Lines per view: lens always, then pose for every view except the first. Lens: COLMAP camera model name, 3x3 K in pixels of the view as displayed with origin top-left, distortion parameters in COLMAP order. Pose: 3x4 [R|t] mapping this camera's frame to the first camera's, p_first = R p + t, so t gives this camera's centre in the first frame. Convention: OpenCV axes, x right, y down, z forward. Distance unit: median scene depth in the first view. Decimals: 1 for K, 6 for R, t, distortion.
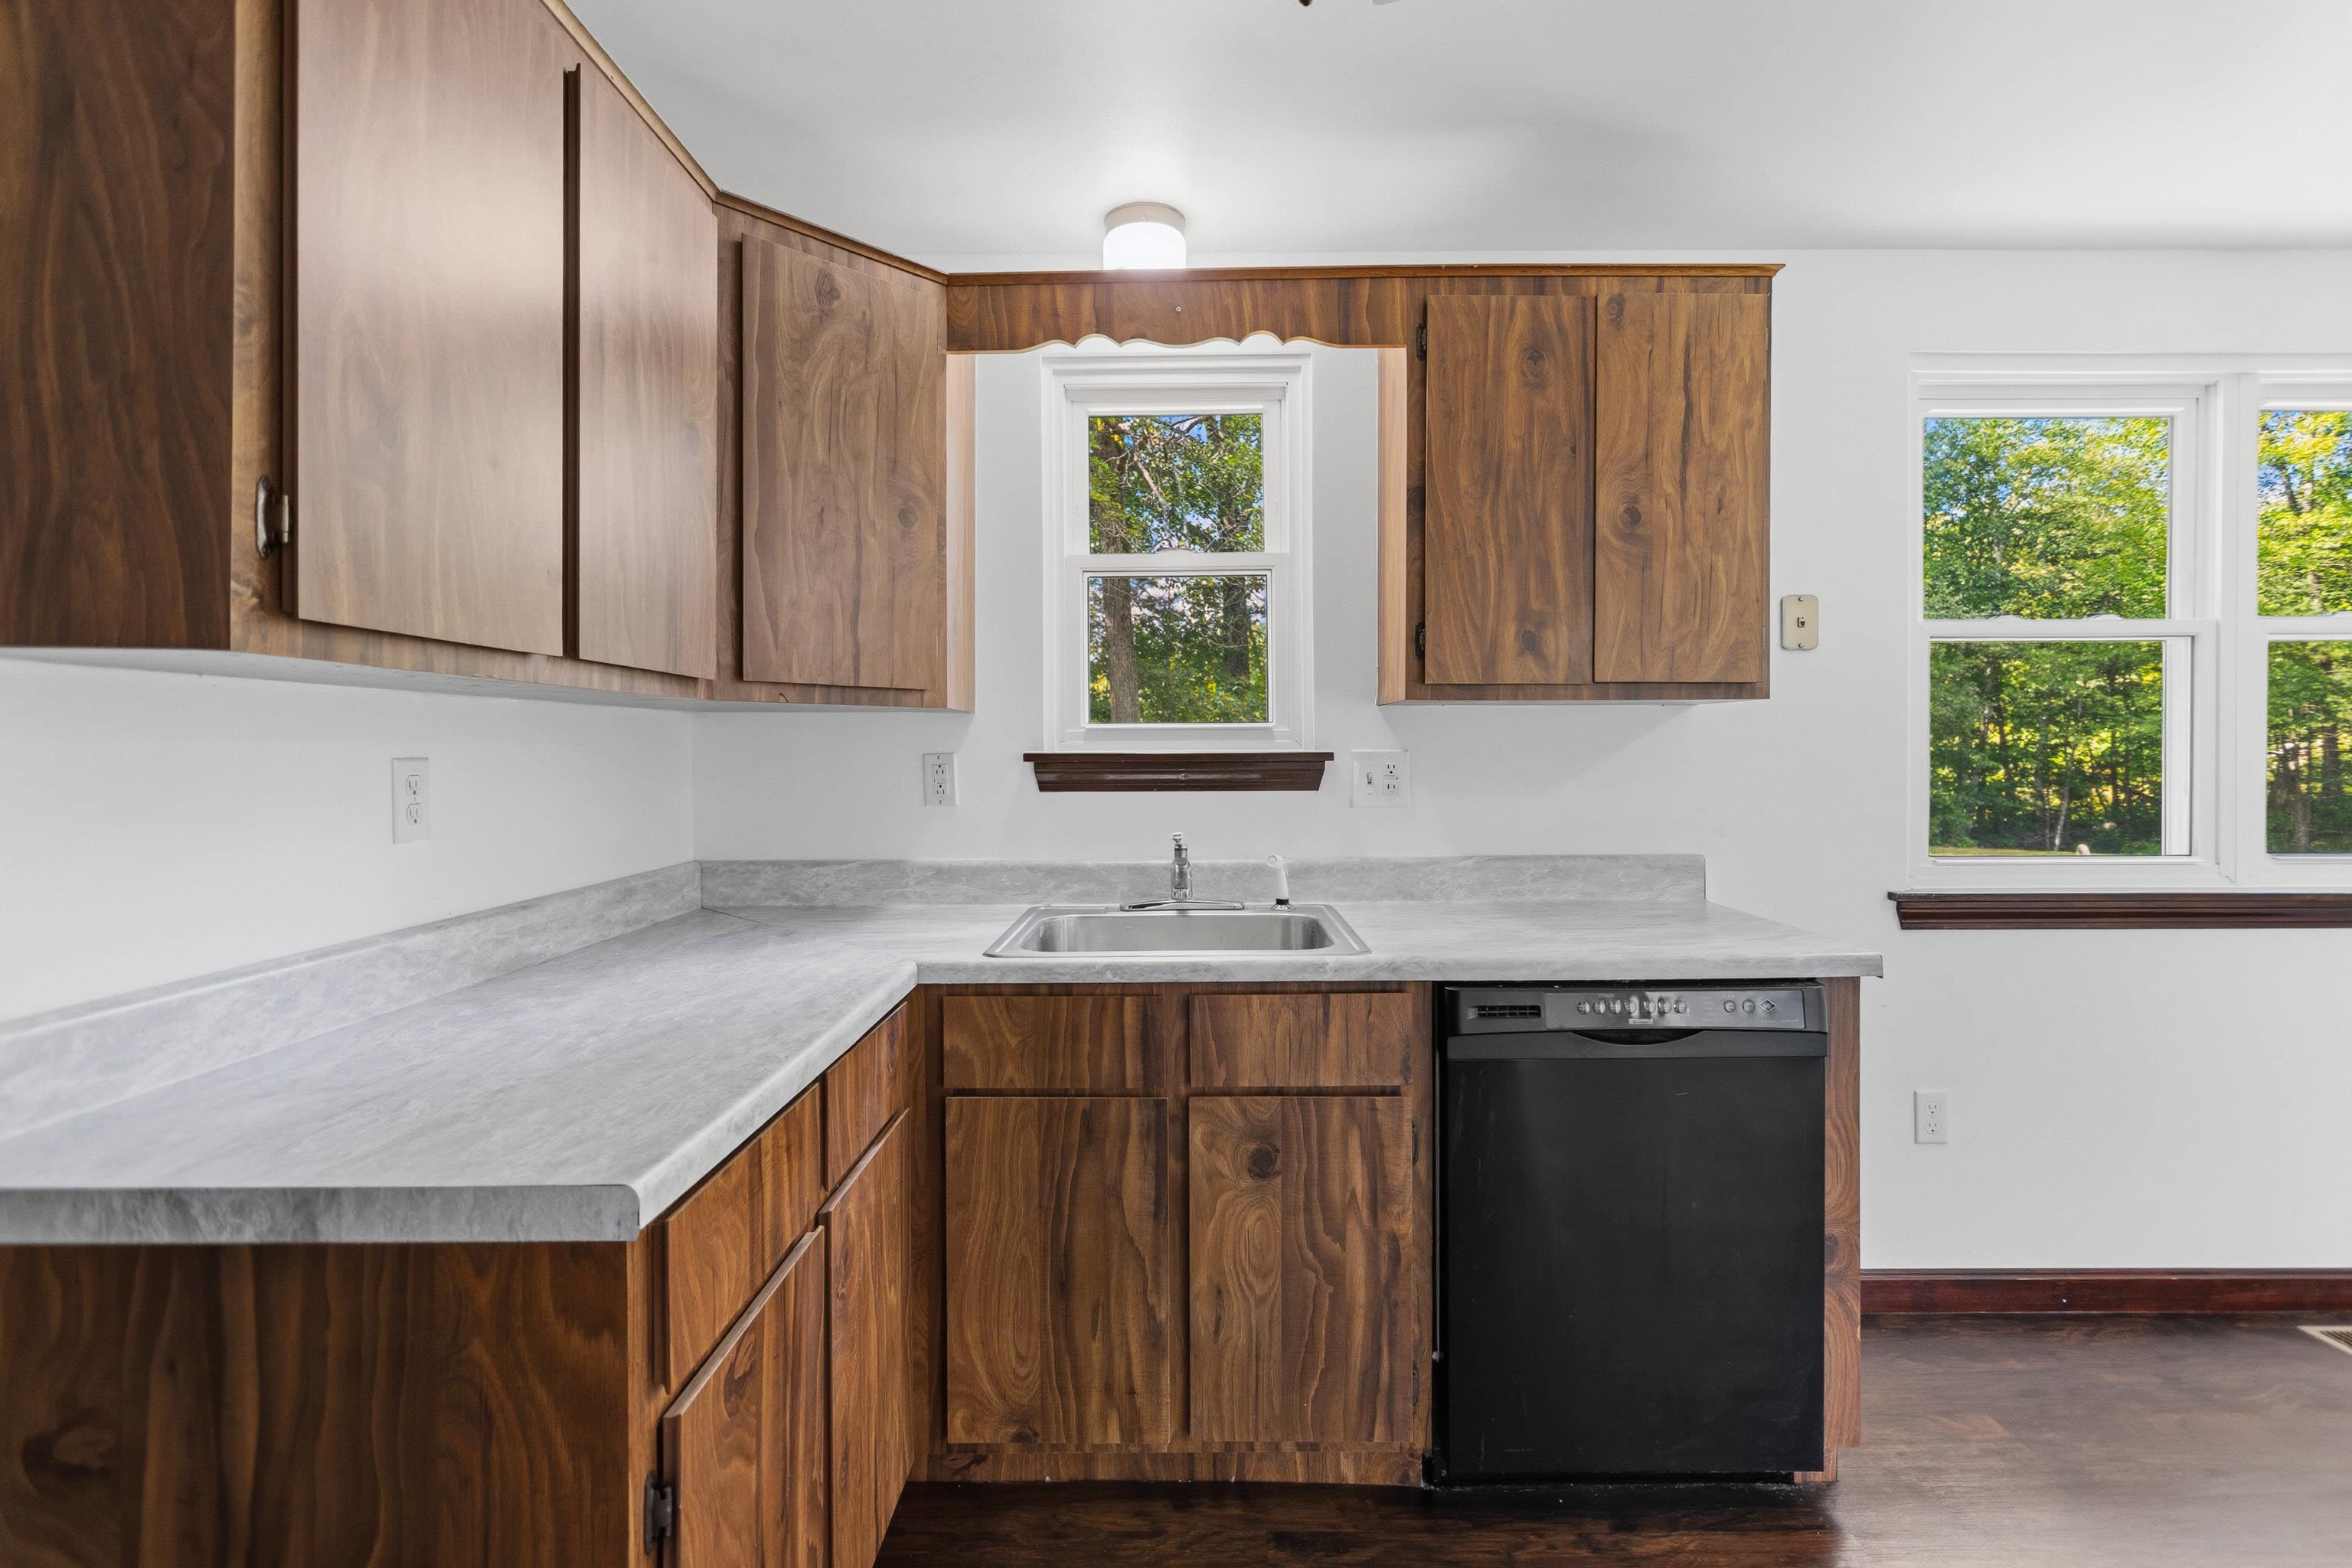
lens RADIAL K [[1108.6, 0, 1177.5], [0, 1108.6, 760.4], [0, 0, 1]] dist [-0.000187, -0.000025]
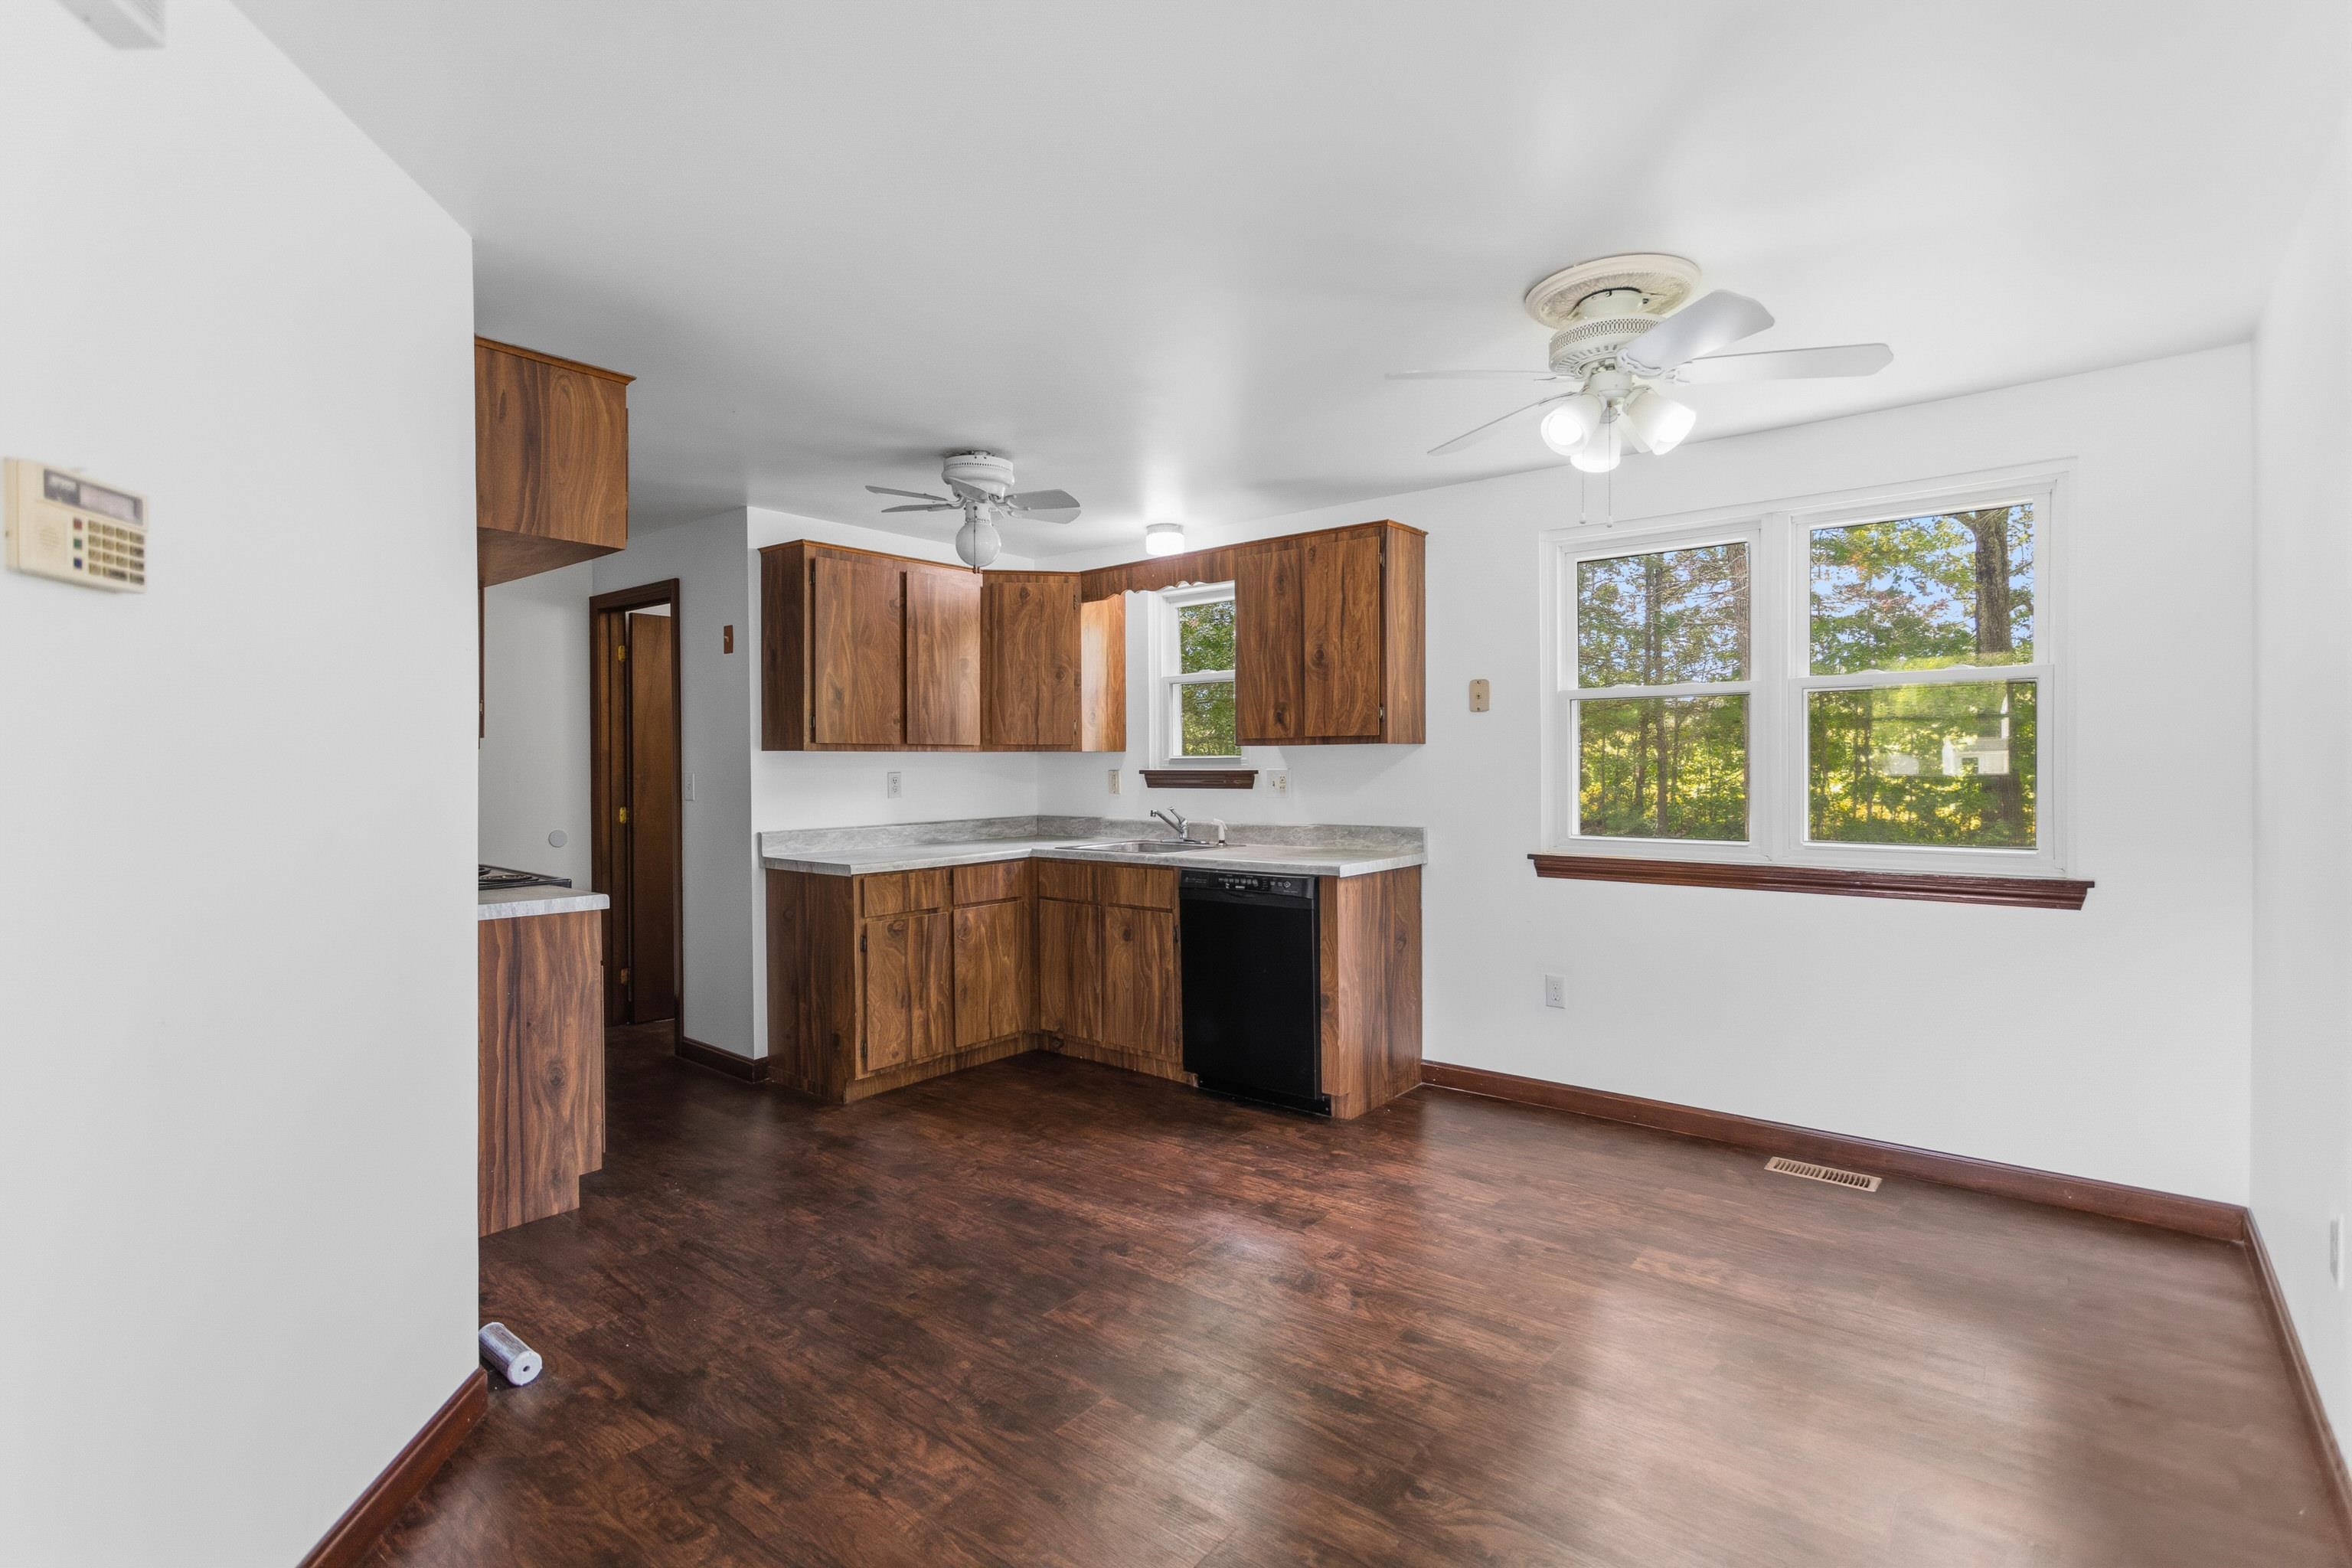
lens RADIAL K [[1108.6, 0, 1180.4], [0, 1108.6, 779.8], [0, 0, 1]] dist [-0.000187, -0.000025]
pose [[0.776360, 0.007935, -0.630240, 1.553162], [-0.002572, 0.999952, 0.009421, -0.009803], [0.630285, -0.005694, 0.776343, -0.770344]]
